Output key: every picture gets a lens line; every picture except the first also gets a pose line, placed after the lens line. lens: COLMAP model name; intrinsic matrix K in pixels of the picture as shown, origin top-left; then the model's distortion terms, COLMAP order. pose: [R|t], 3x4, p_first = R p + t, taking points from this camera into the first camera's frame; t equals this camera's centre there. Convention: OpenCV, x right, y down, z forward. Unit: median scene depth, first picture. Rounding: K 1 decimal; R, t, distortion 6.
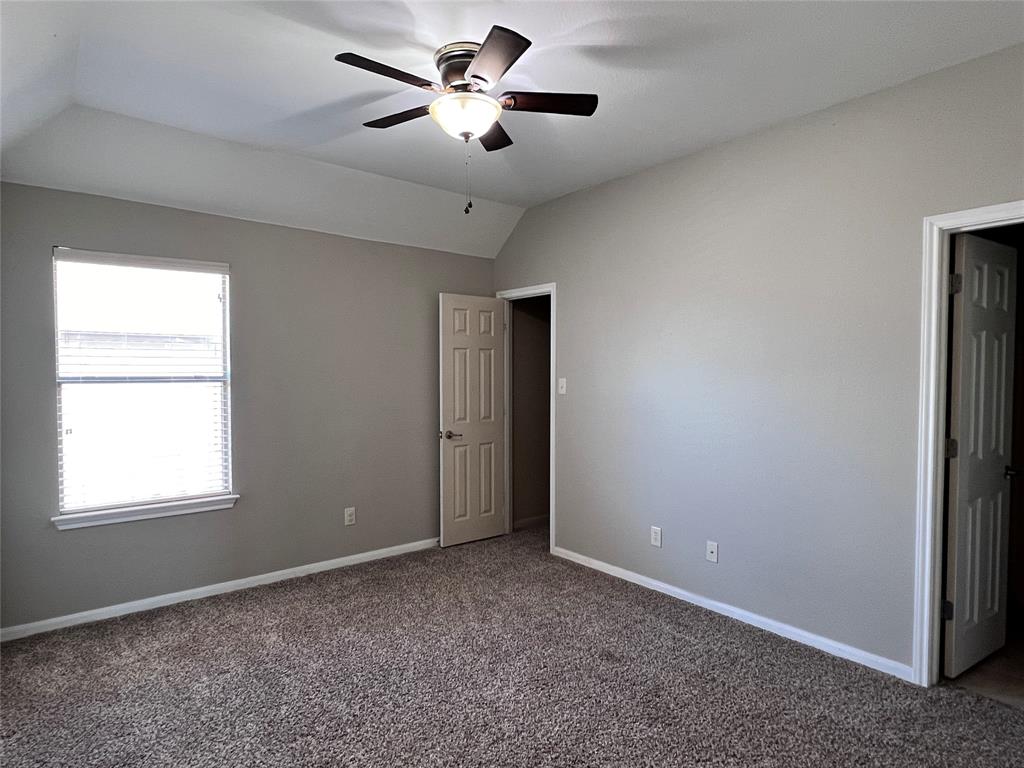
lens RADIAL K [[587.5, 0, 508.8], [0, 587.5, 383.3], [0, 0, 1]] dist [0.004204, 0.003425]
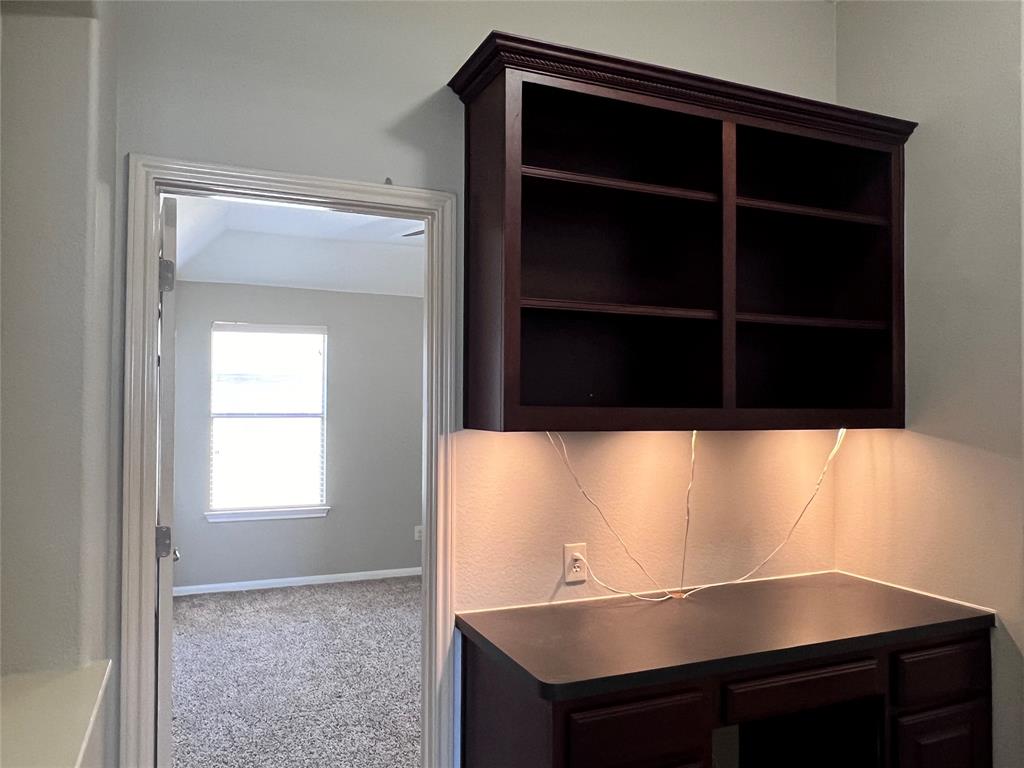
lens RADIAL K [[739.5, 0, 513.1], [0, 739.5, 387.0], [0, 0, 1]] dist [0.003192, -0.002997]
pose [[0.965273, -0.002366, -0.261232, 0.372119], [-0.010865, 0.998730, -0.049192, 0.006546], [0.261017, 0.050322, 0.964022, -0.491460]]
